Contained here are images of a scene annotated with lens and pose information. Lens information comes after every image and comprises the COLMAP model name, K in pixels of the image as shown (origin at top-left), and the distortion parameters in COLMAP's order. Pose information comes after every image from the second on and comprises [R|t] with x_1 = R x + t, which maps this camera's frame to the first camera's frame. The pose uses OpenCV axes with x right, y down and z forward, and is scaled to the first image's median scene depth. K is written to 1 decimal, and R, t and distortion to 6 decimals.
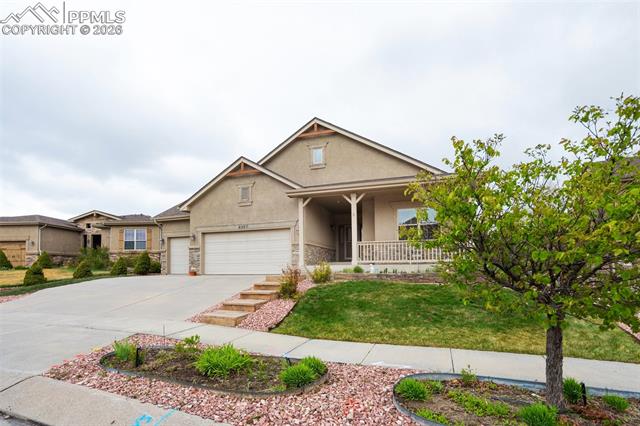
lens RADIAL K [[307.0, 0, 316.2], [0, 307.0, 229.8], [0, 0, 1]] dist [-0.006677, -0.000261]
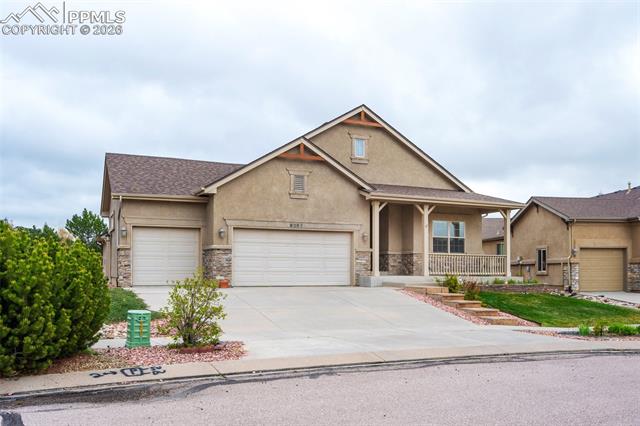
lens RADIAL K [[573.3, 0, 320.5], [0, 573.3, 212.9], [0, 0, 1]] dist [0.000133, -0.000344]
pose [[0.726773, 0.085895, 0.681486, -1.195927], [-0.095663, 0.995139, -0.023408, -0.012650], [-0.680184, -0.048181, 0.731456, -0.118003]]
